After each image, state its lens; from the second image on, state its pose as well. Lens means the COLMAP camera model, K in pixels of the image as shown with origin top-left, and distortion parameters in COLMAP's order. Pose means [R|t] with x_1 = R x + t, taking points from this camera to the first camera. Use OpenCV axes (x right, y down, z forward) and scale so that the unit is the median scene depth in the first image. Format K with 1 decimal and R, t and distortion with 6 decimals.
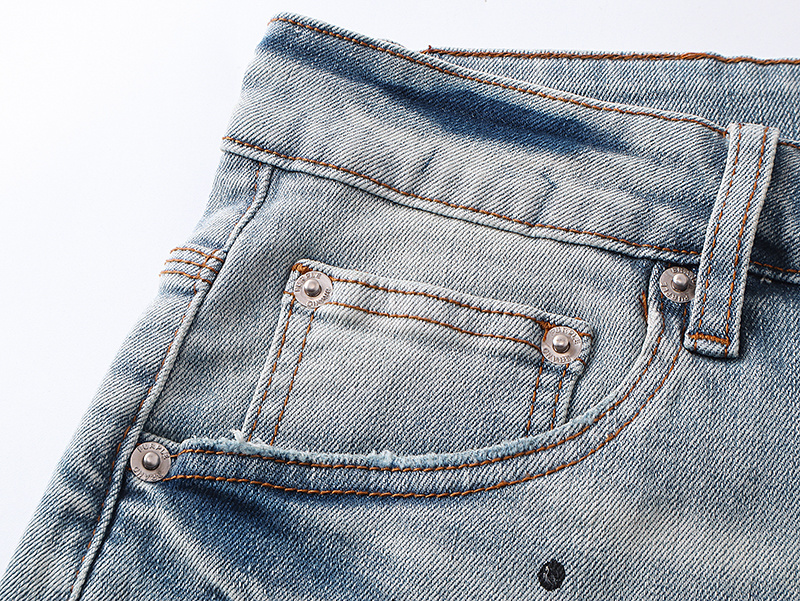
lens RADIAL K [[1595.5, 0, 398.1], [0, 1595.5, 300.8], [0, 0, 1]] dist [-0.136932, 0.000000]
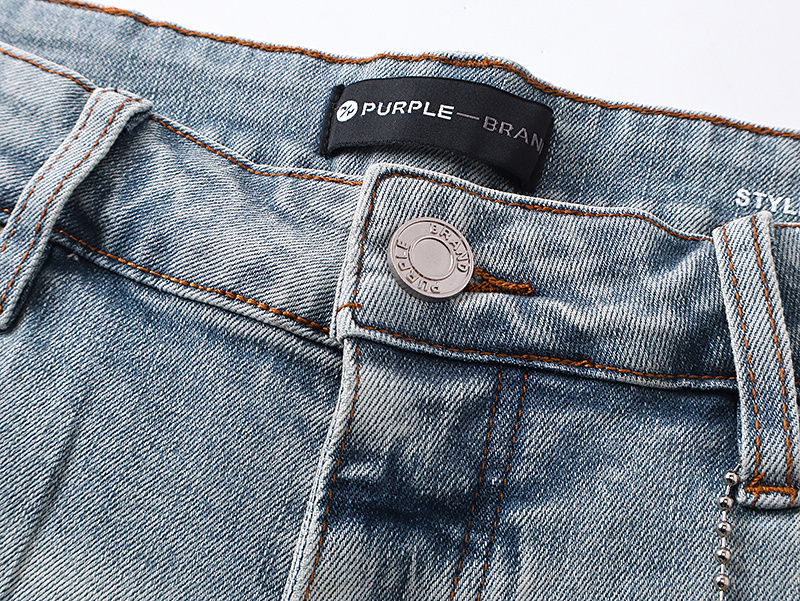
lens RADIAL K [[1595.5, 0, 400.7], [0, 1595.5, 307.4], [0, 0, 1]] dist [-0.136932, 0.000000]
pose [[0.978563, 0.202401, 0.038046, 0.381790], [-0.203423, 0.978766, 0.025209, -0.045250], [-0.032136, -0.032408, 0.998958, 0.063084]]
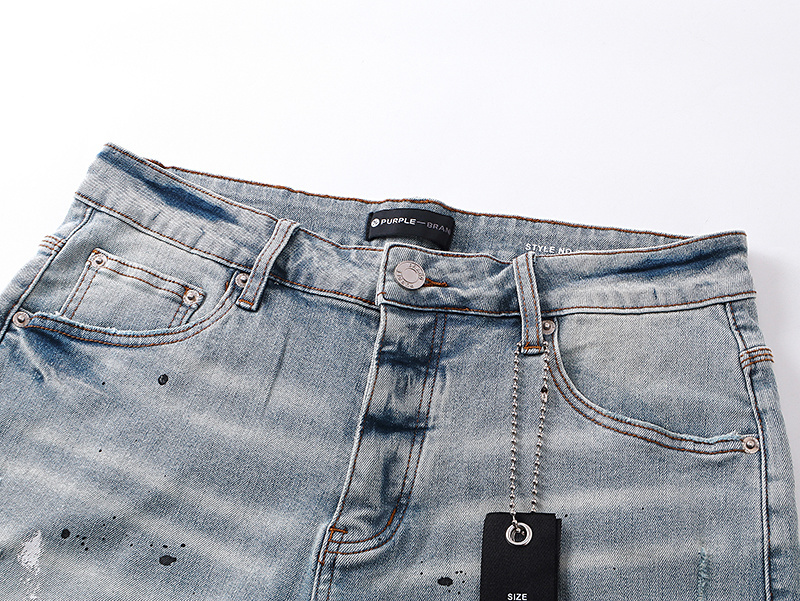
lens RADIAL K [[1618.3, 0, 401.0], [0, 1618.3, 297.2], [0, 0, 1]] dist [-0.115315, 0.000000]
pose [[0.988754, 0.147355, 0.025524, 0.355130], [-0.146716, 0.988854, -0.025327, 0.042967], [-0.028972, 0.021297, 0.999353, -1.500015]]
